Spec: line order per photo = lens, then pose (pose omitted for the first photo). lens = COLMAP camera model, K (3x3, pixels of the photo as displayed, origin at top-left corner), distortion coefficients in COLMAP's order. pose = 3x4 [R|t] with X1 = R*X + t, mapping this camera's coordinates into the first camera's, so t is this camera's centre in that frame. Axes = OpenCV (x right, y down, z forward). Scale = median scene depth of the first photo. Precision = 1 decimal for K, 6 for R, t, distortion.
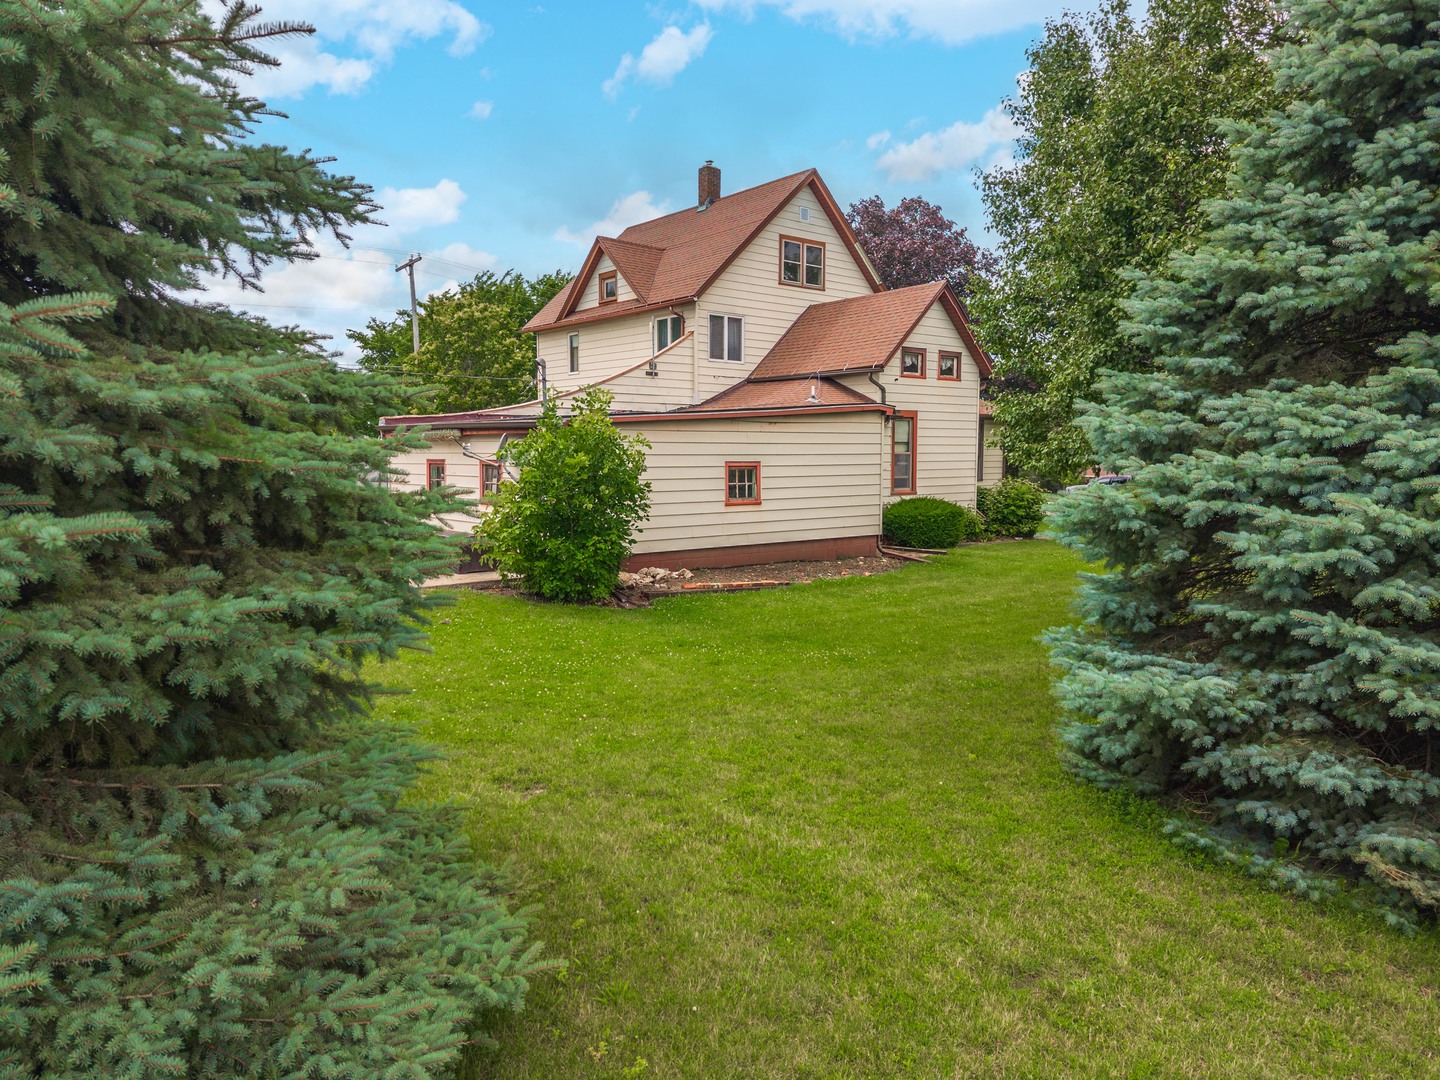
lens RADIAL K [[966.6, 0, 721.9], [0, 966.6, 537.5], [0, 0, 1]] dist [0.034805, -0.031622]
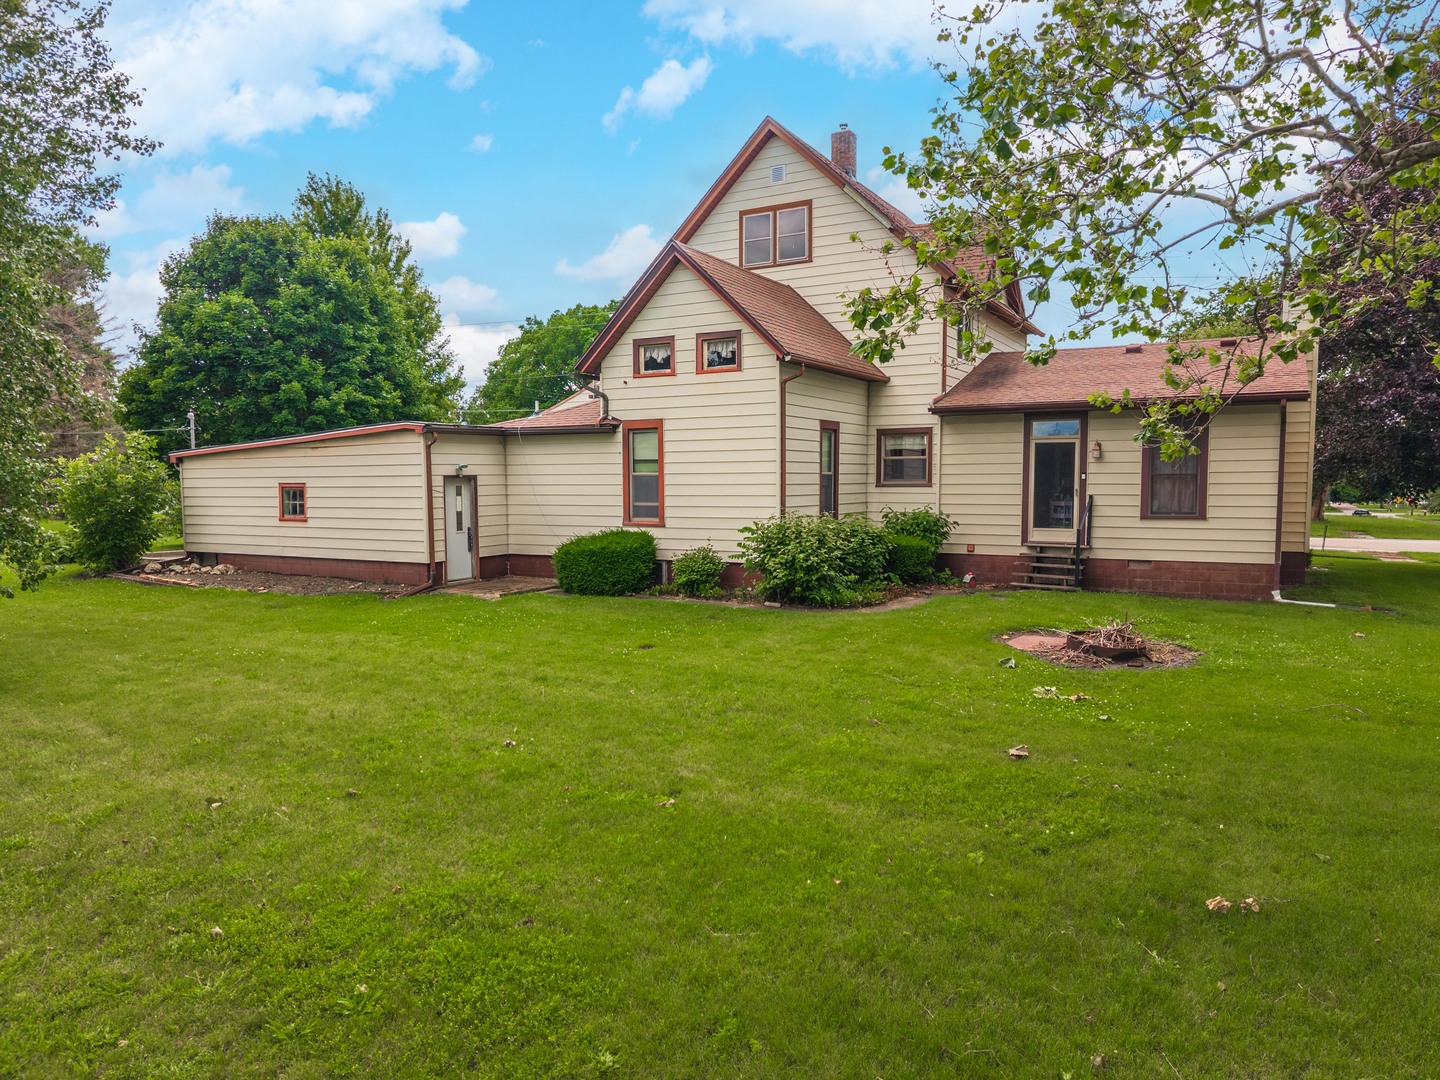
lens RADIAL K [[966.6, 0, 721.9], [0, 966.6, 537.5], [0, 0, 1]] dist [0.034805, -0.031622]
pose [[0.362886, 0.057936, -0.930031, 0.936860], [-0.075212, 0.996630, 0.032738, -0.066130], [0.928793, 0.058070, 0.366021, 0.771020]]
